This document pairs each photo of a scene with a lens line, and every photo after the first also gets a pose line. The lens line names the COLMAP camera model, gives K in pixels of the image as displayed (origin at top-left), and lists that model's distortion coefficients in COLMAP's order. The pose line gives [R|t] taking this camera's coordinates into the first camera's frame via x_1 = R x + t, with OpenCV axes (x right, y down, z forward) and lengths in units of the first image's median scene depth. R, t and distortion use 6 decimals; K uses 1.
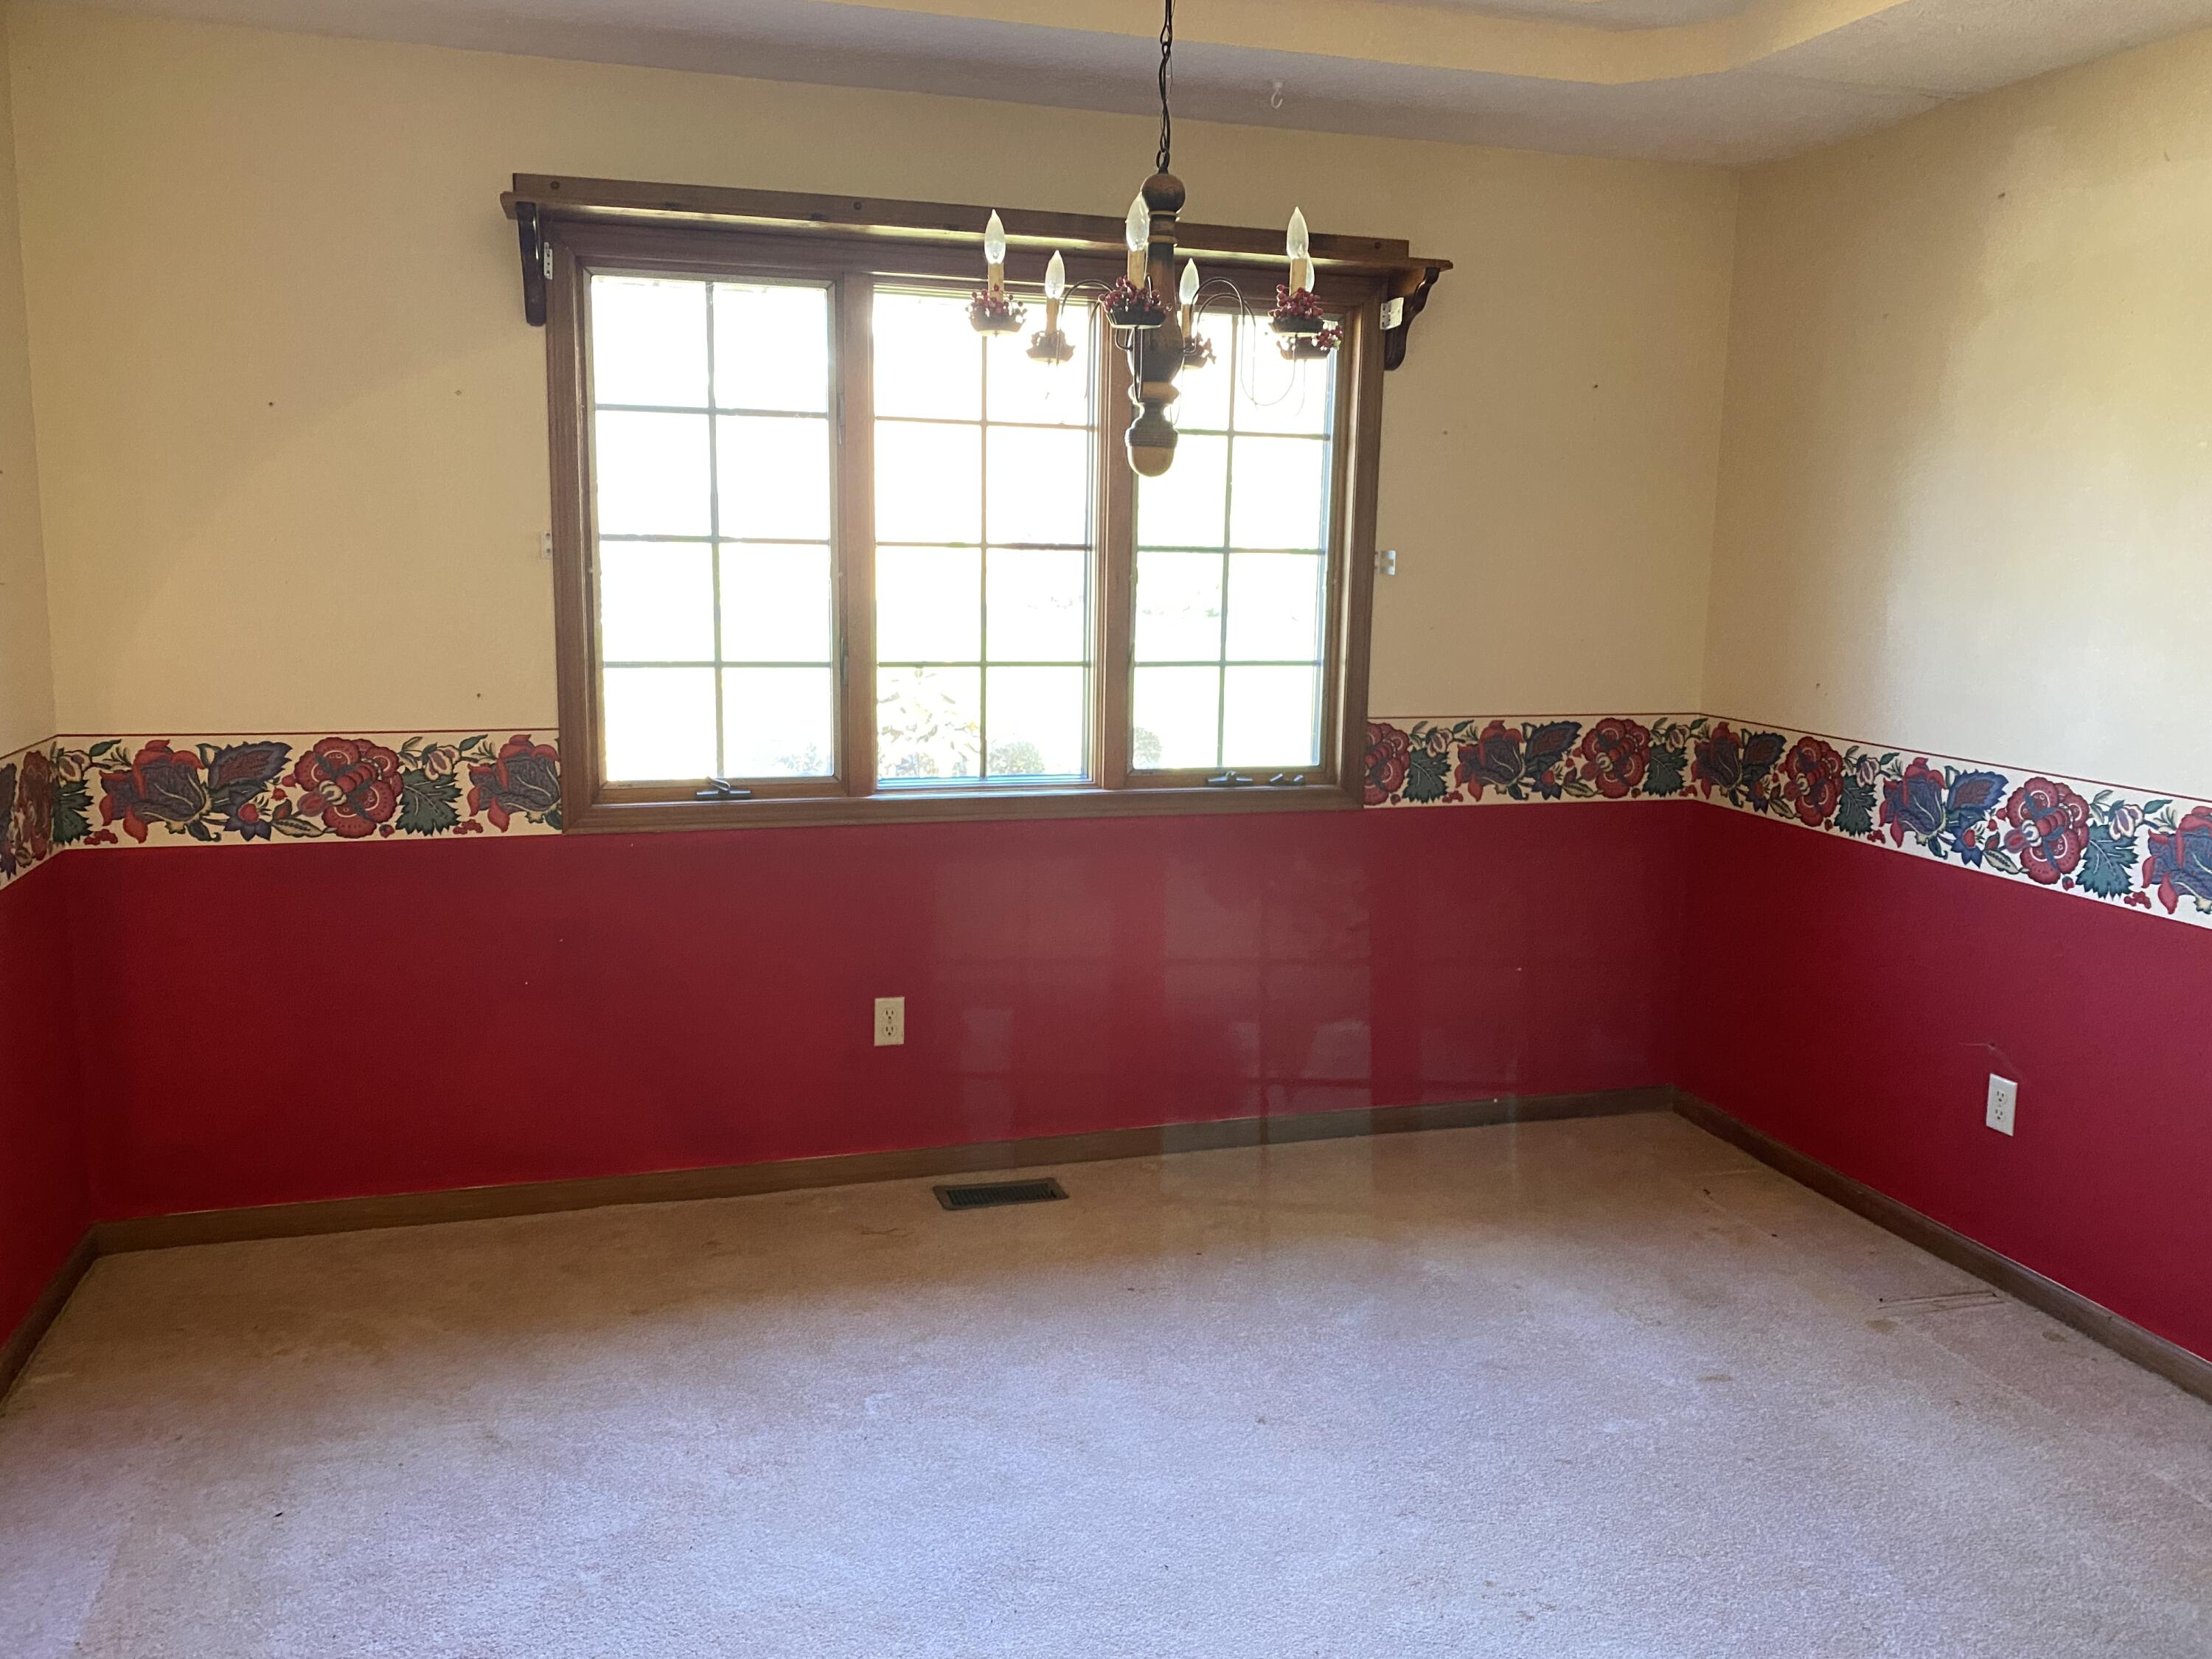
lens RADIAL K [[1692.4, 0, 1106.0], [0, 1692.4, 829.5], [0, 0, 1]] dist [-0.037448, -0.000280]
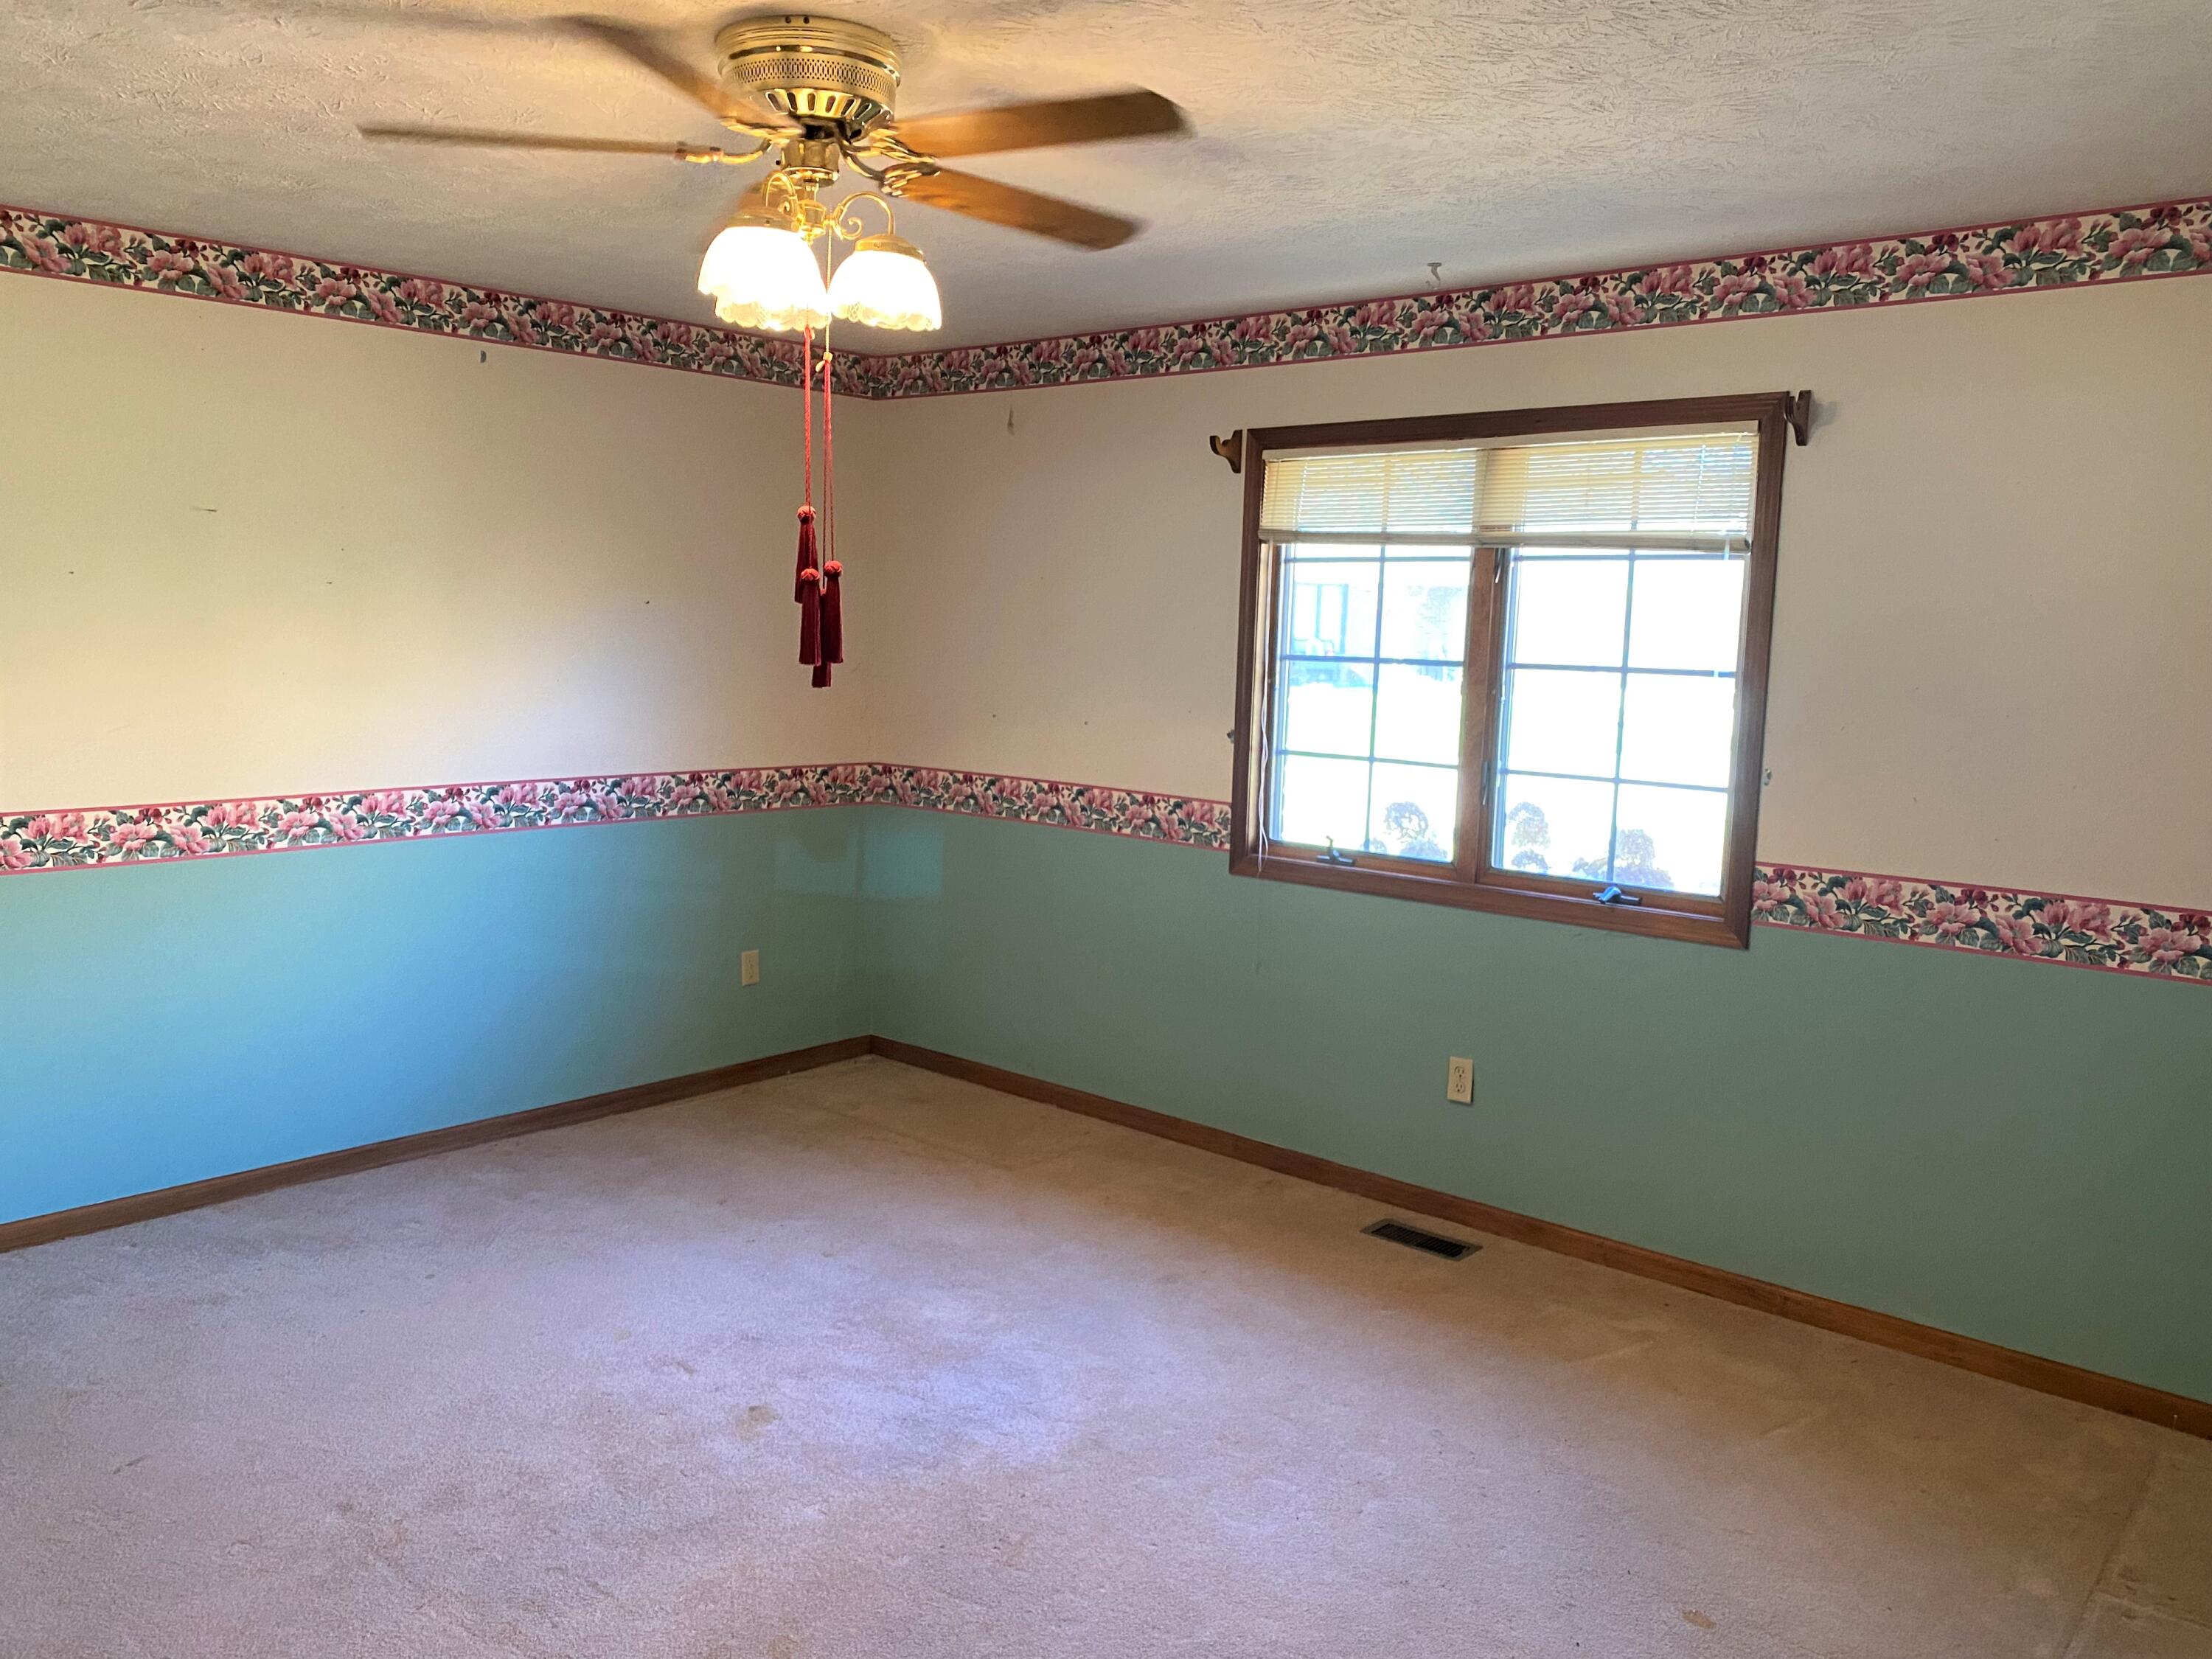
lens RADIAL K [[1692.4, 0, 1106.0], [0, 1692.4, 829.5], [0, 0, 1]] dist [-0.037448, -0.000280]
pose [[0.484766, 0.090027, -0.869998, 0.943136], [-0.173482, 0.984823, 0.005244, -0.024639], [0.857266, 0.148387, 0.493027, 0.279945]]
